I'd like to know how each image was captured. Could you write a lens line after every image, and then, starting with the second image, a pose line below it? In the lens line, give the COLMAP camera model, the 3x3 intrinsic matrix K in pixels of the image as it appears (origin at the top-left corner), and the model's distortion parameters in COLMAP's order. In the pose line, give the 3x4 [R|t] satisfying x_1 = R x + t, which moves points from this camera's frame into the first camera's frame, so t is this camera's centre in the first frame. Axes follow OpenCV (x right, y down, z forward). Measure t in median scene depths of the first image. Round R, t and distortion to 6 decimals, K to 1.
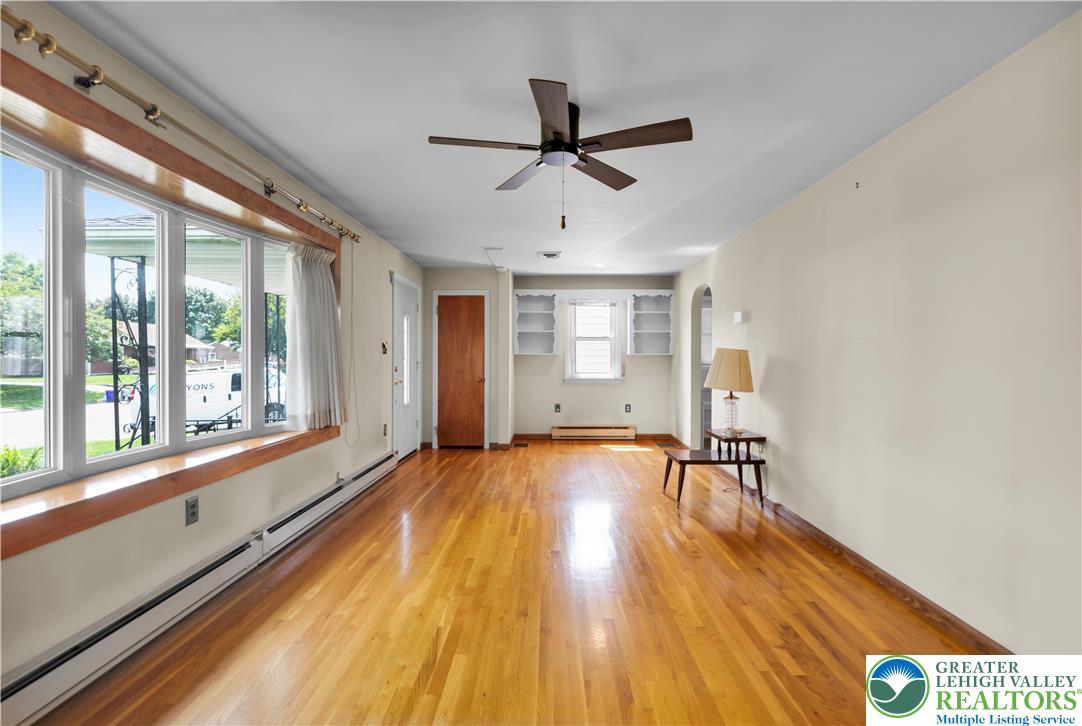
lens RADIAL K [[474.7, 0, 543.3], [0, 474.7, 366.1], [0, 0, 1]] dist [-0.000761, -0.000371]
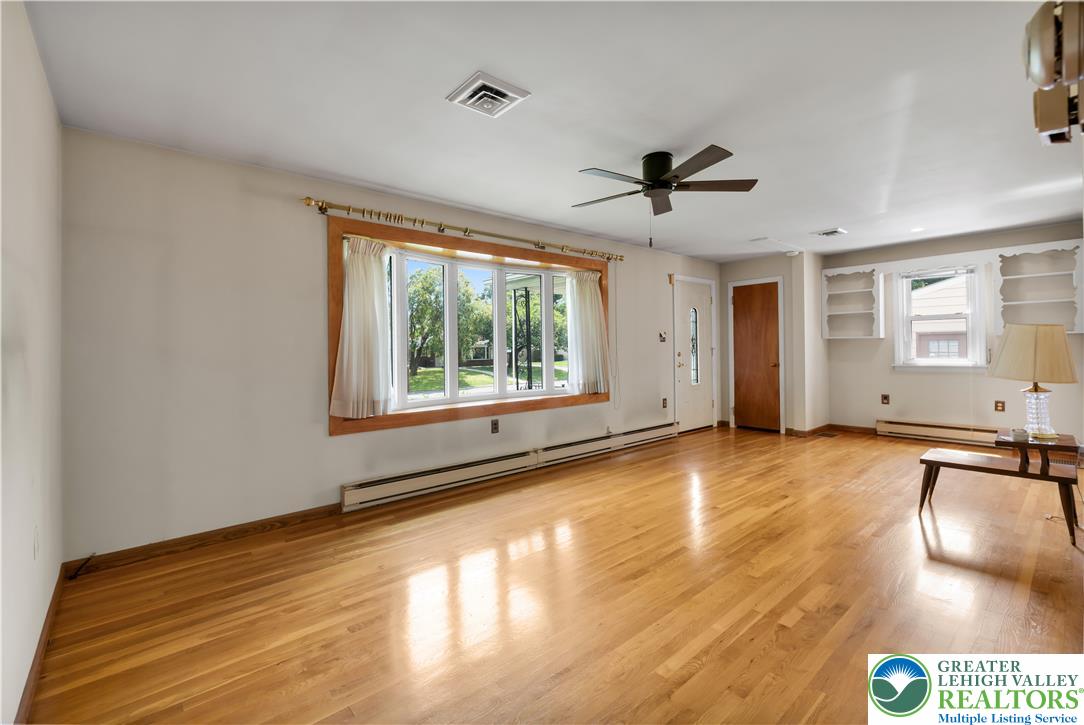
lens RADIAL K [[475.6, 0, 545.7], [0, 475.6, 354.3], [0, 0, 1]] dist [-0.000761, -0.000371]
pose [[0.662979, -0.003519, -0.748630, 0.309013], [0.003372, 0.999993, -0.001714, 0.006538], [0.748630, -0.001388, 0.662986, -0.045719]]
